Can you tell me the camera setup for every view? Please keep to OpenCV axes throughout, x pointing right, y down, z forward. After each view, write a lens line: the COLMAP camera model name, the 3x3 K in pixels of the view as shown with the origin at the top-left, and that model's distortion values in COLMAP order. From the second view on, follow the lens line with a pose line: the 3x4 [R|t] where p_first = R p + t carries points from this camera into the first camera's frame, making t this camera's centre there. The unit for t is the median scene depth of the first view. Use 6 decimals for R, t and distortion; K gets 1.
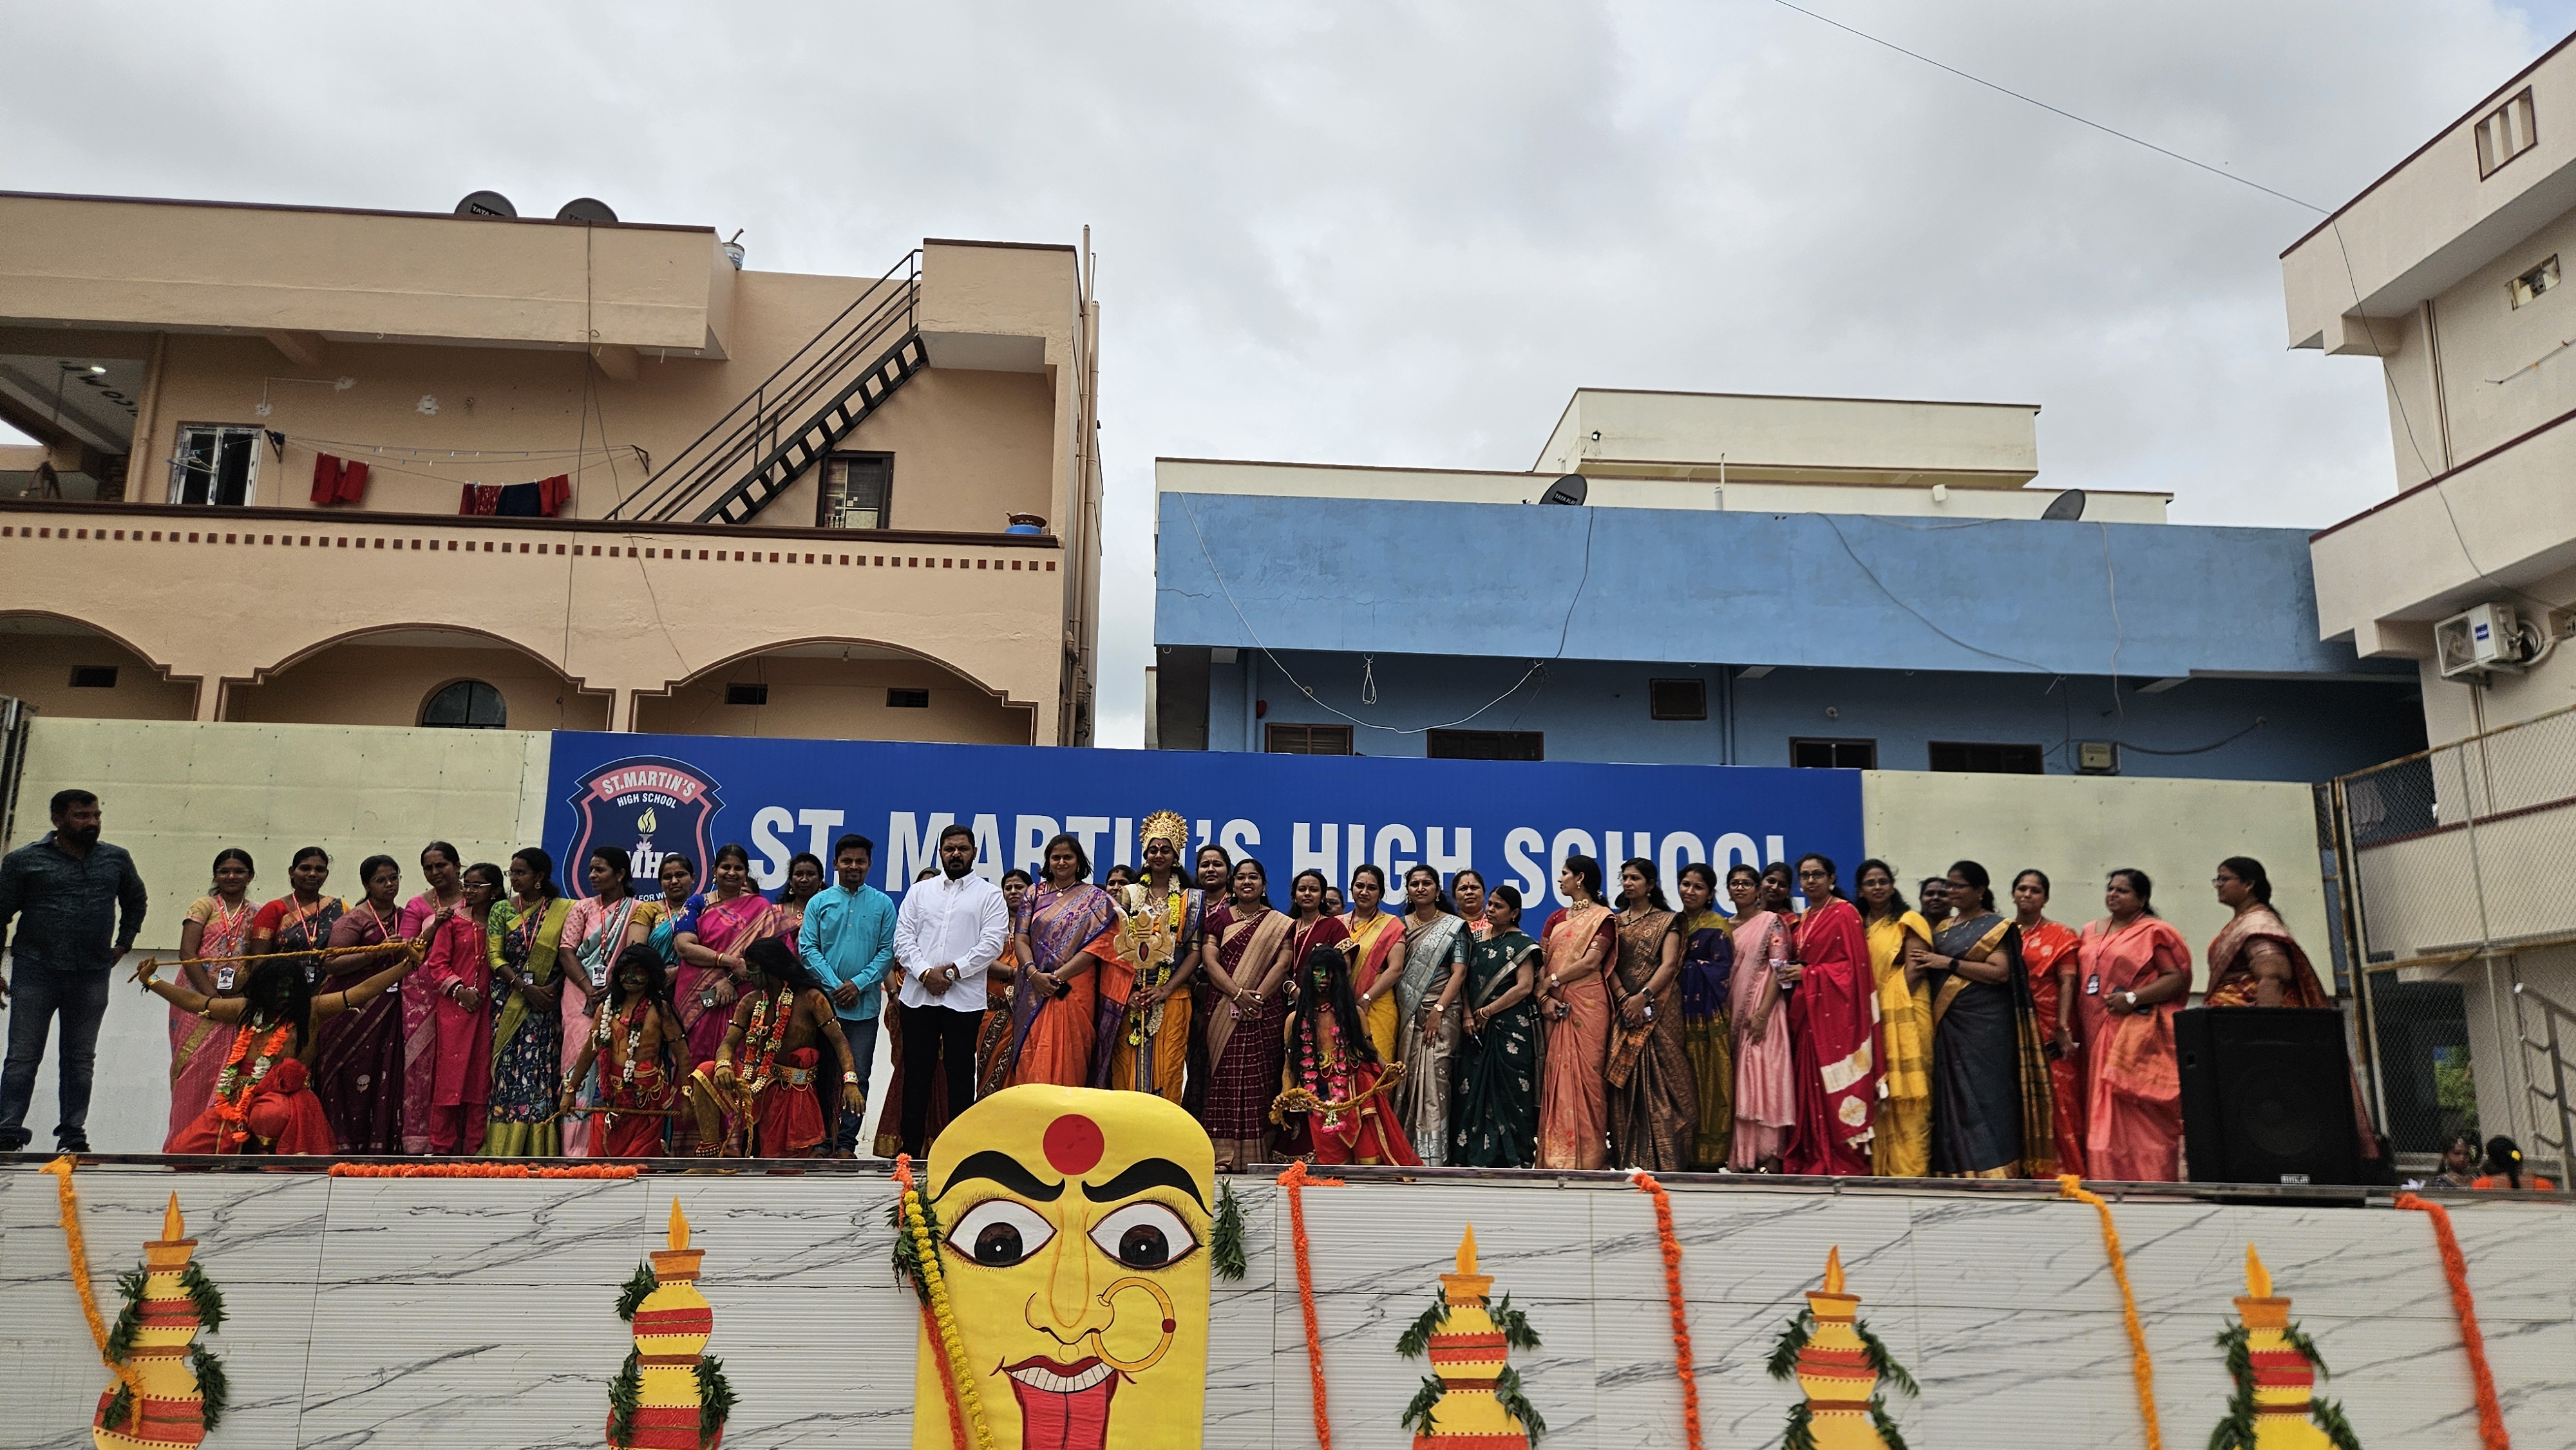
lens RADIAL K [[1728.7, 0, 1272.4], [0, 1728.7, 728.7], [0, 0, 1]] dist [0.076327, -0.060872]
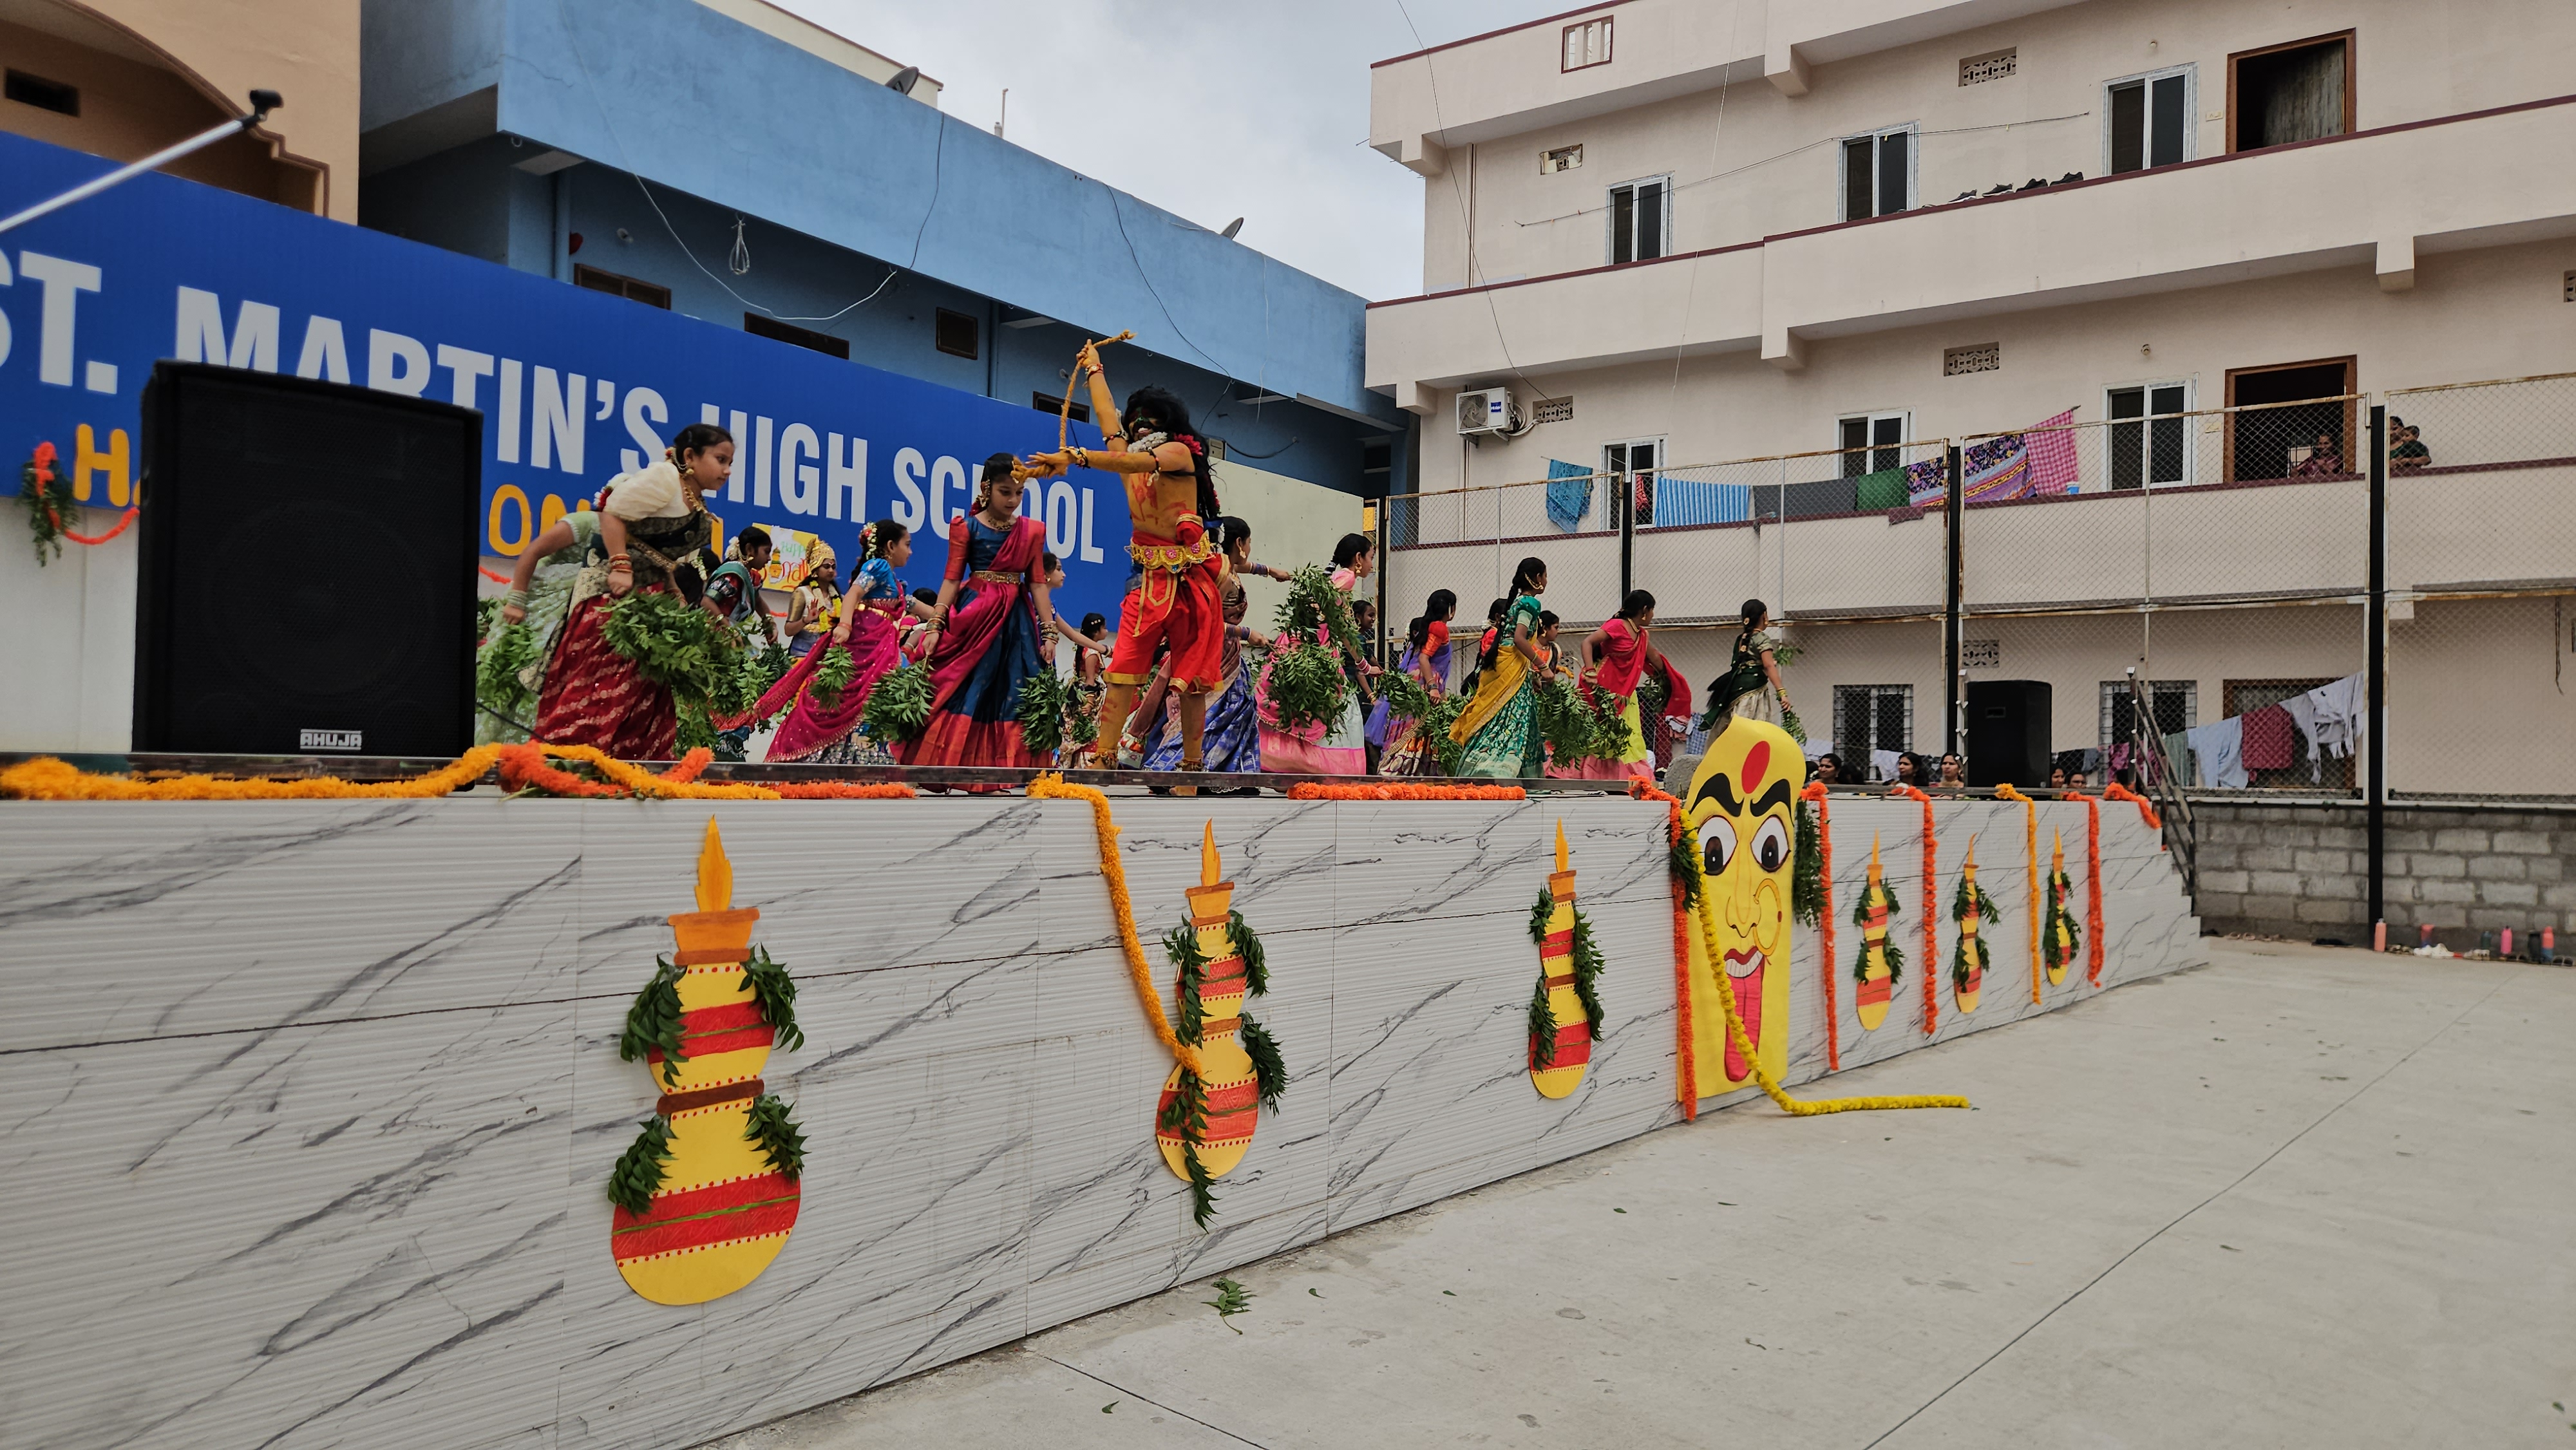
lens RADIAL K [[1728.7, 0, 1272.4], [0, 1728.7, 728.7], [0, 0, 1]] dist [0.076327, -0.060872]
pose [[0.629636, 0.017510, 0.776693, -0.482239], [-0.179545, 0.975961, 0.123548, 0.055015], [-0.755858, -0.217242, 0.617644, 0.227887]]
